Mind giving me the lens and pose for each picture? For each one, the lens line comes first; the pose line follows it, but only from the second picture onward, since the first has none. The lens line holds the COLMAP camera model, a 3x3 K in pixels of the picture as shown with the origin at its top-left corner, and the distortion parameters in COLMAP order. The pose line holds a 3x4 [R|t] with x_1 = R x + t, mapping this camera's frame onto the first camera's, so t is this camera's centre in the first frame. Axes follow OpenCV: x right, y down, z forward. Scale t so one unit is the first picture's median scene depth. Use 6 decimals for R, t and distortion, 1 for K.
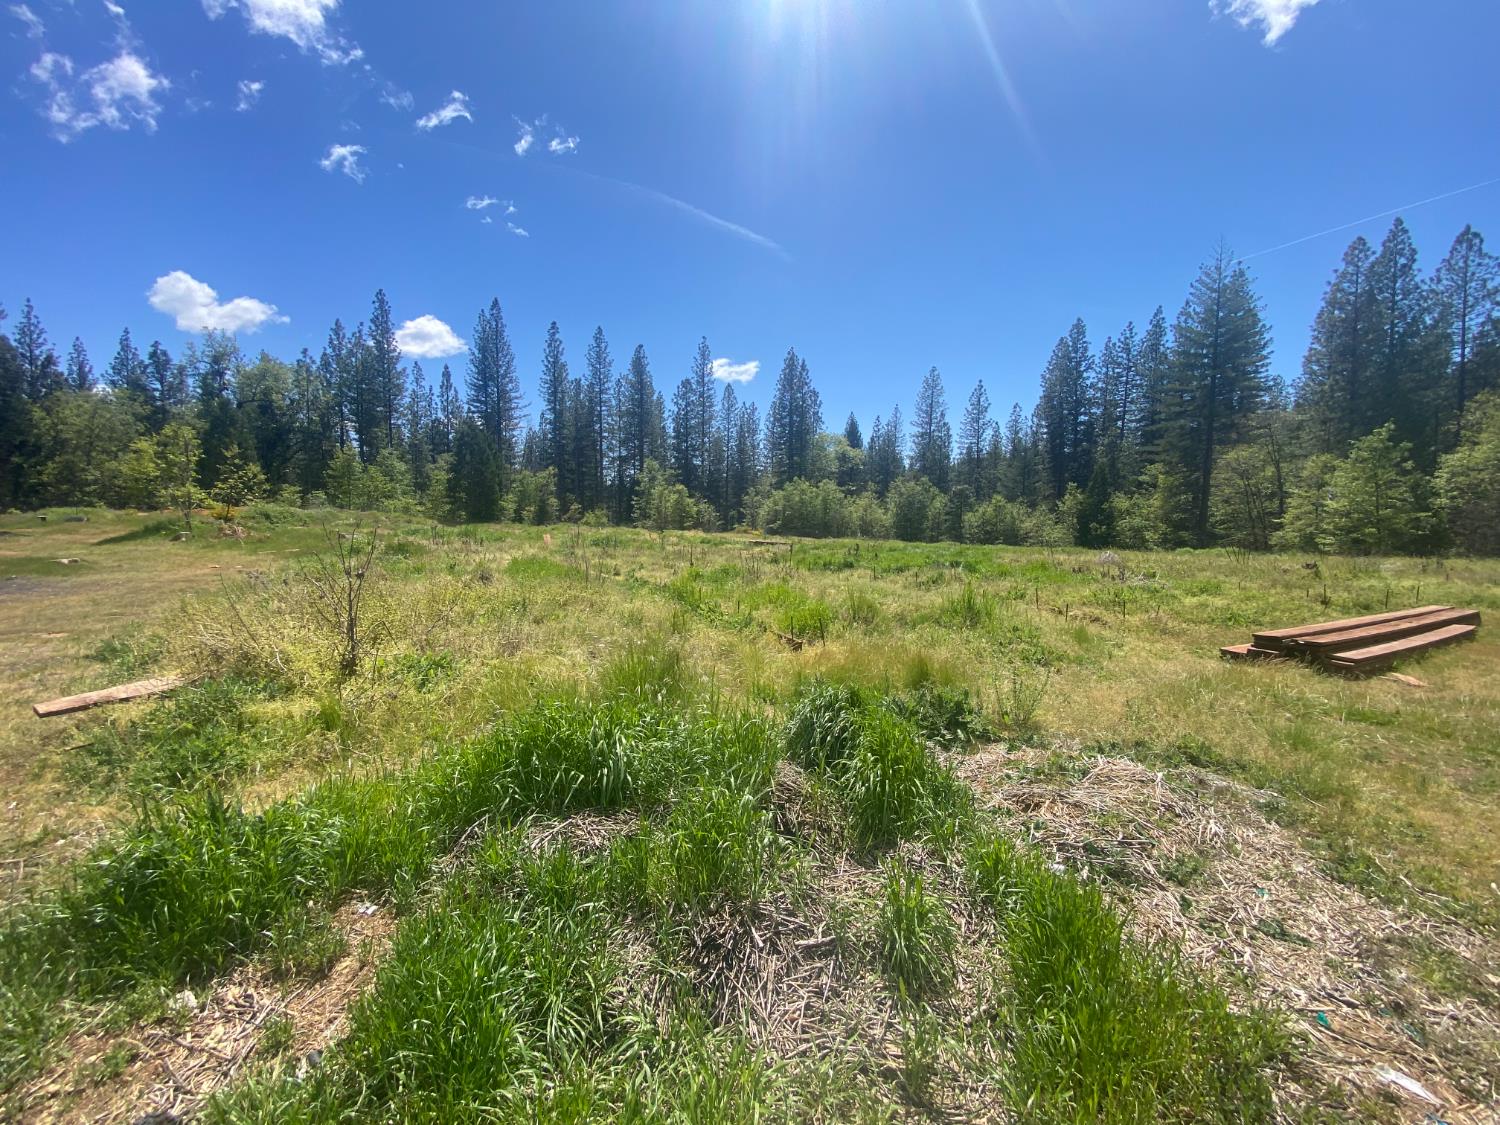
lens RADIAL K [[599.5, 0, 752.1], [0, 599.5, 570.8], [0, 0, 1]] dist [0.032619, -0.026601]
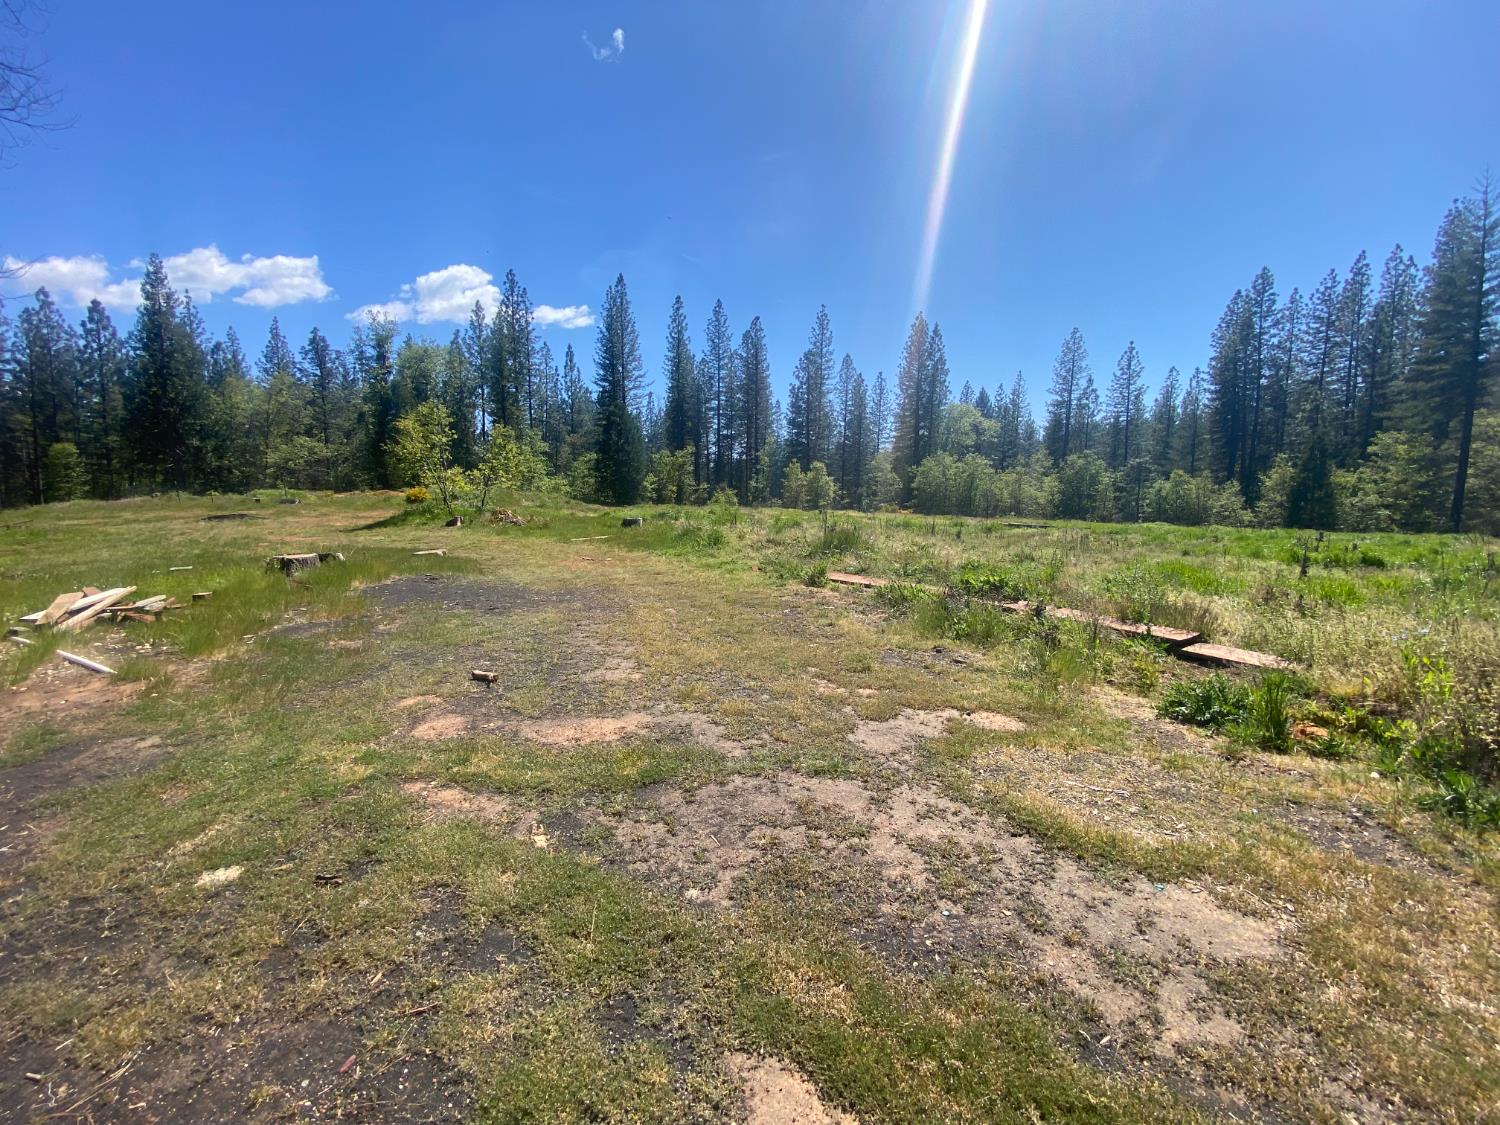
lens RADIAL K [[603.1, 0, 750.0], [0, 603.1, 562.5], [0, 0, 1]] dist [0.034921, -0.032791]
pose [[0.994046, 0.005124, -0.108845, -0.107640], [-0.002680, 0.999741, 0.022585, -0.004197], [0.108933, -0.022159, 0.993802, 0.029231]]
